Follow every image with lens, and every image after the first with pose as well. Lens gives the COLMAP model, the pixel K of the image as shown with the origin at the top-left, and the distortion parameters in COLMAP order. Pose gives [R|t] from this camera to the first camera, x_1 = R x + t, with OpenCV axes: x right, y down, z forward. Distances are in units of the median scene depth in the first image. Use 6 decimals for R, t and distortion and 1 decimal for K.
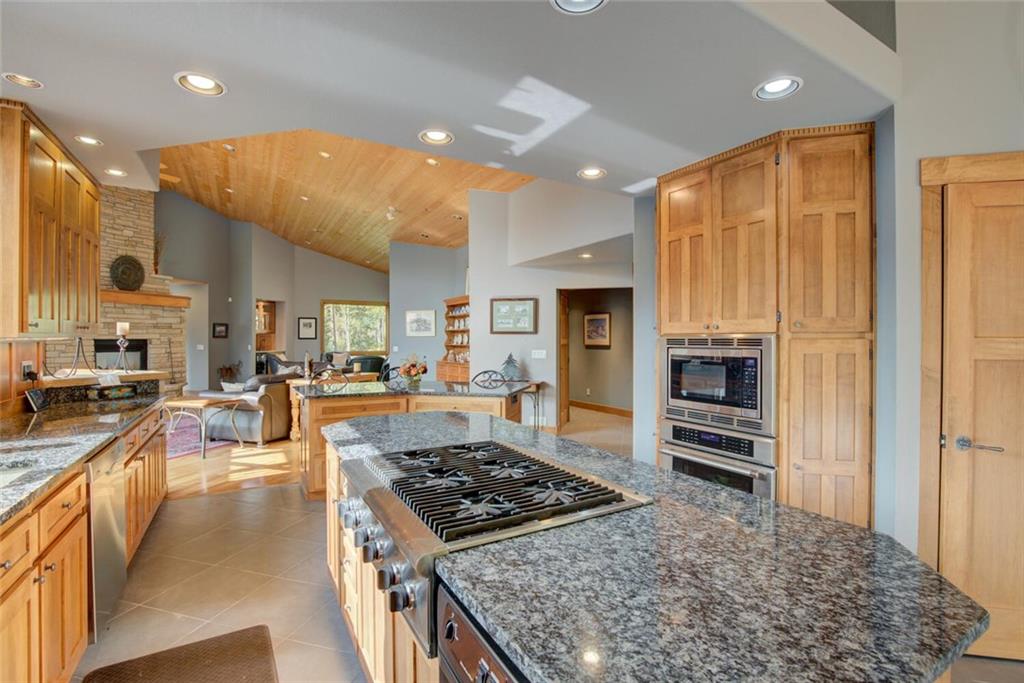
lens RADIAL K [[467.3, 0, 502.4], [0, 467.3, 340.7], [0, 0, 1]] dist [-0.030438, 0.000313]
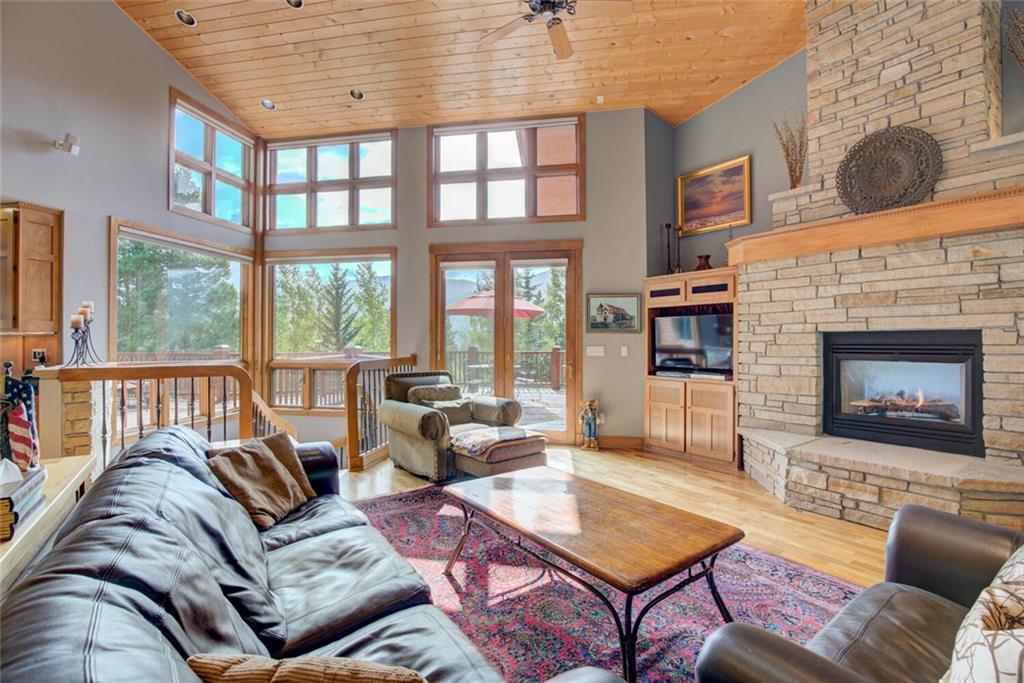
lens RADIAL K [[461.1, 0, 512.0], [0, 461.1, 341.5], [0, 0, 1]] dist [-0.031075, 0.000815]
pose [[-0.639941, 0.001111, -0.768423, -0.606329], [-0.000472, 0.999998, 0.001839, 0.012011], [0.768424, 0.001539, -0.639940, 2.076577]]
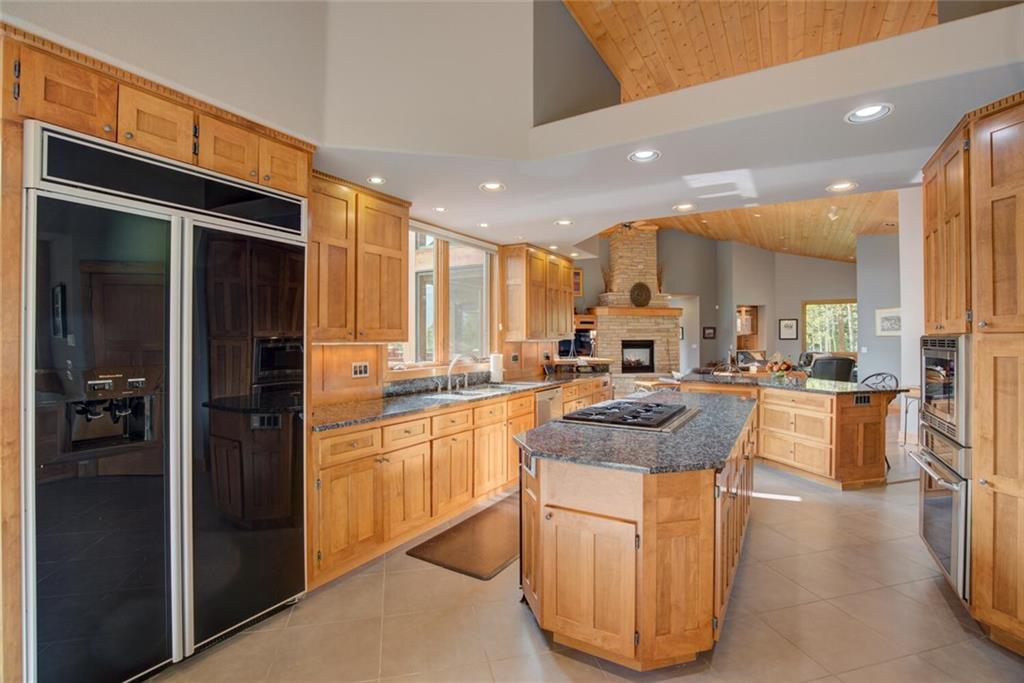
lens RADIAL K [[453.4, 0, 512.0], [0, 453.4, 341.5], [0, 0, 1]] dist [0.000711, 0.000095]
pose [[0.486277, 0.001320, -0.873804, 0.513762], [-0.000219, 0.999999, 0.001389, -0.001175], [0.873805, -0.000484, 0.486277, -0.127548]]
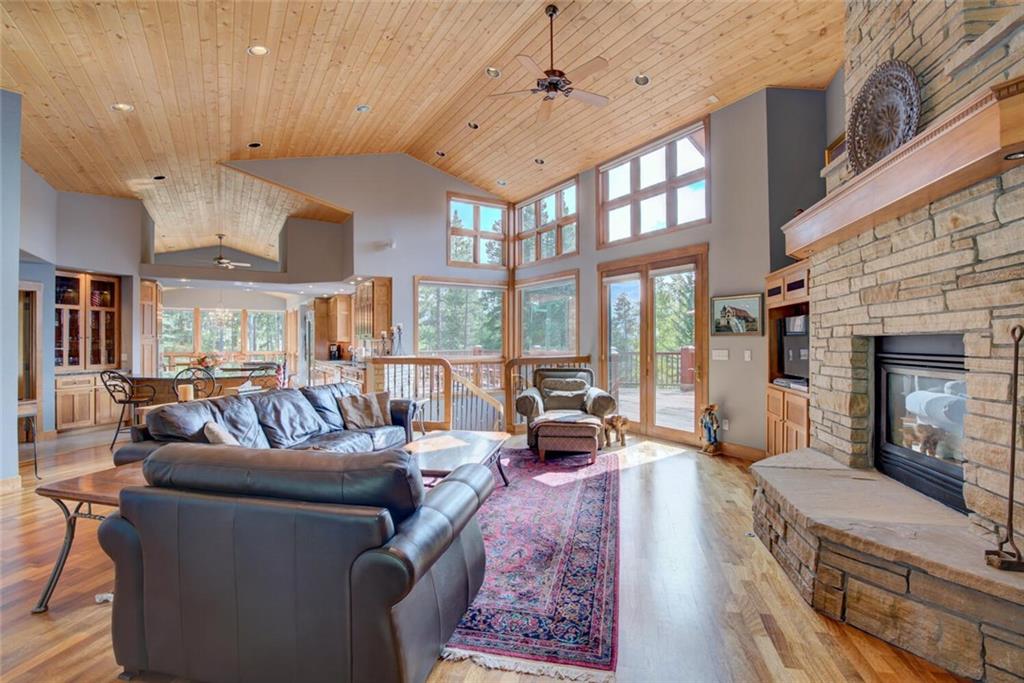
lens RADIAL K [[461.1, 0, 512.0], [0, 461.1, 341.5], [0, 0, 1]] dist [-0.031075, 0.000815]
pose [[-0.998939, 0.002079, -0.046002, -1.150080], [0.001977, 0.999995, 0.002258, -0.000611], [0.046006, 0.002165, -0.998939, 2.684638]]
